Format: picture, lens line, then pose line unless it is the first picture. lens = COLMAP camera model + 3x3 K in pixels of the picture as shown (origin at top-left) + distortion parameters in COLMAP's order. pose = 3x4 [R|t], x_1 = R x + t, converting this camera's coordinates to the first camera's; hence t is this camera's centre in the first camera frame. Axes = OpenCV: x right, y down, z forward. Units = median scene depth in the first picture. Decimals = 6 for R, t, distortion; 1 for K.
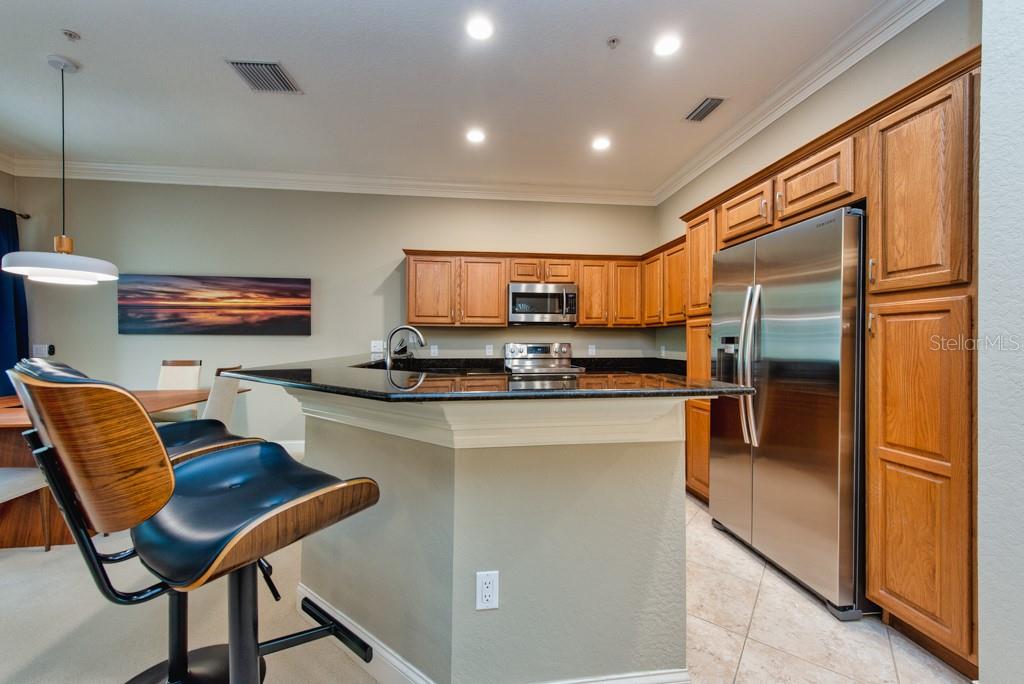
lens RADIAL K [[406.3, 0, 513.1], [0, 406.3, 340.0], [0, 0, 1]] dist [0.014153, -0.000196]
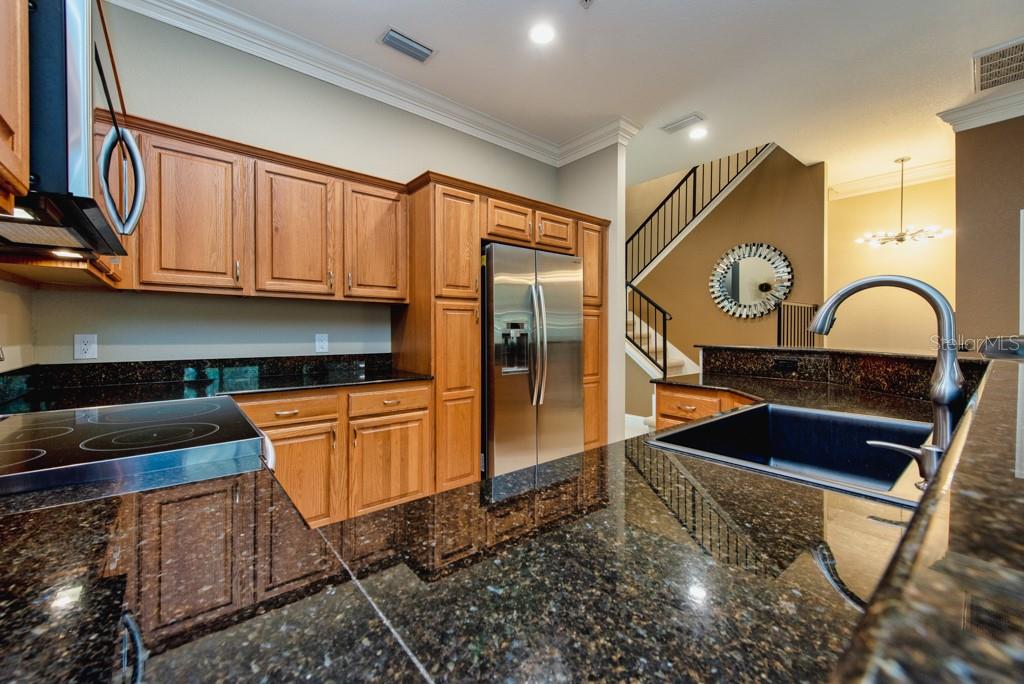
lens RADIAL K [[406.4, 0, 517.0], [0, 406.4, 331.1], [0, 0, 1]] dist [0.011366, -0.000406]
pose [[-0.551896, -0.001529, 0.833912, -0.254574], [-0.006217, 0.999978, -0.002281, 0.010703], [-0.833890, -0.006444, -0.551893, 0.935032]]
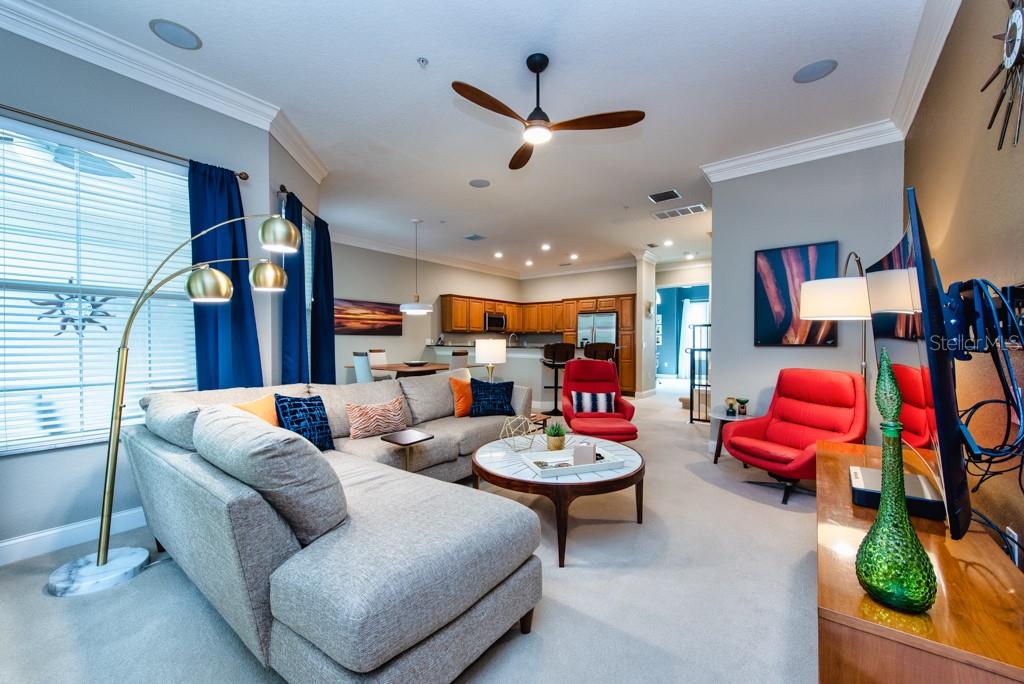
lens RADIAL K [[399.2, 0, 511.1], [0, 399.2, 344.8], [0, 0, 1]] dist [0.012465, -0.000579]
pose [[0.700278, -0.009387, 0.713809, -1.457414], [-0.005374, 0.999816, 0.018420, -0.006215], [-0.713850, -0.016735, 0.700099, -0.614756]]
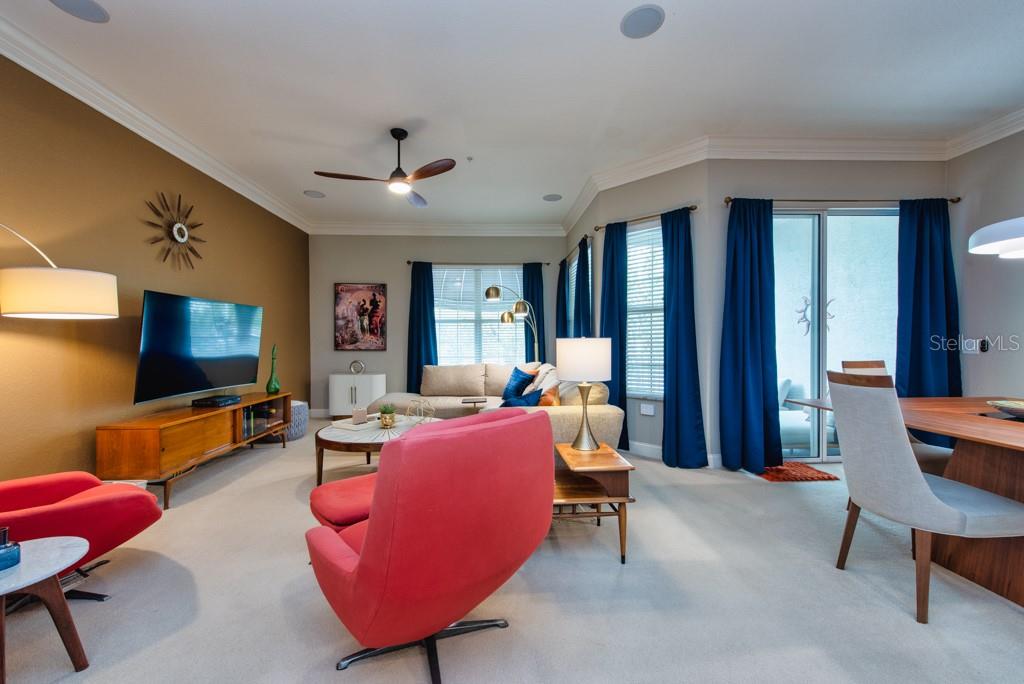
lens RADIAL K [[399.2, 0, 511.1], [0, 399.2, 344.8], [0, 0, 1]] dist [0.012465, -0.000579]
pose [[-0.063368, 0.011300, -0.997926, -0.196350], [0.011897, 0.999873, 0.010567, 0.000921], [0.997919, -0.011203, -0.063495, 0.062150]]
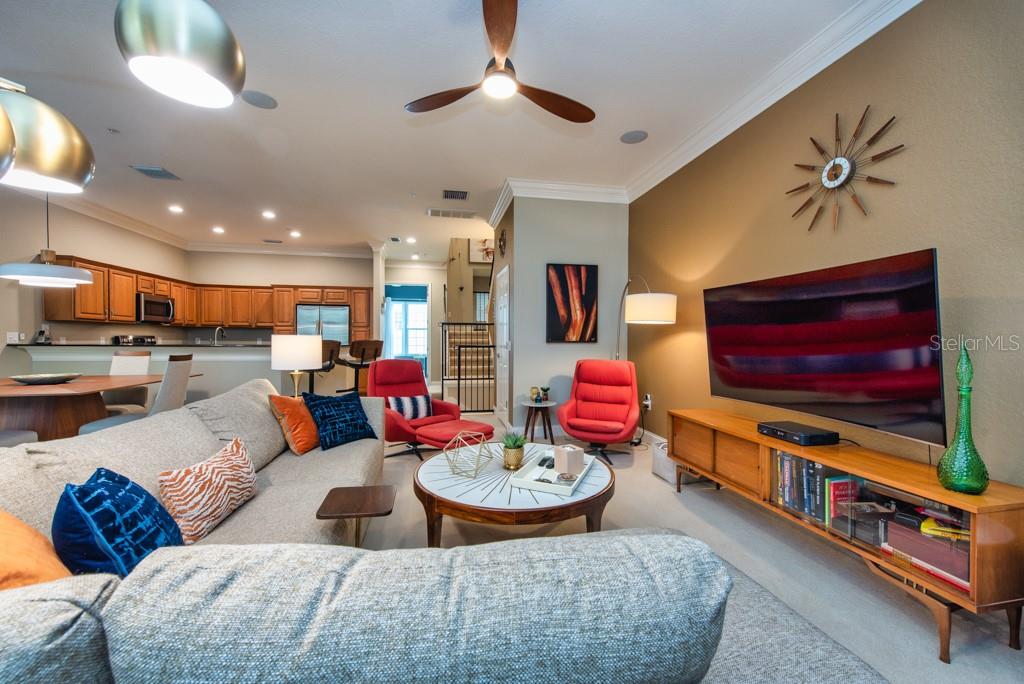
lens RADIAL K [[398.2, 0, 512.0], [0, 398.2, 342.0], [0, 0, 1]] dist [0.007938, -0.000389]
pose [[-0.072910, -0.010772, 0.997280, -1.496686], [-0.013507, 0.999861, 0.009812, -0.000183], [-0.997247, -0.012755, -0.073045, -0.192568]]
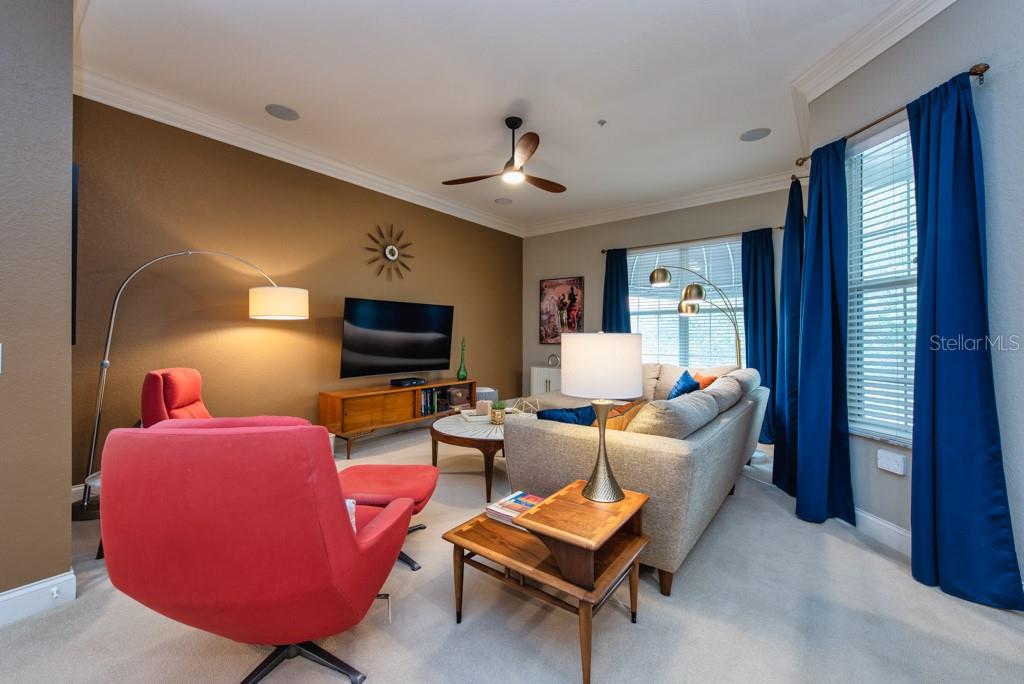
lens RADIAL K [[406.4, 0, 517.0], [0, 406.4, 331.1], [0, 0, 1]] dist [0.011366, -0.000406]
pose [[-0.697912, -0.007758, -0.716142, -0.432991], [0.003212, 0.999897, -0.013962, 0.001681], [0.716177, -0.012044, -0.697815, 0.353064]]
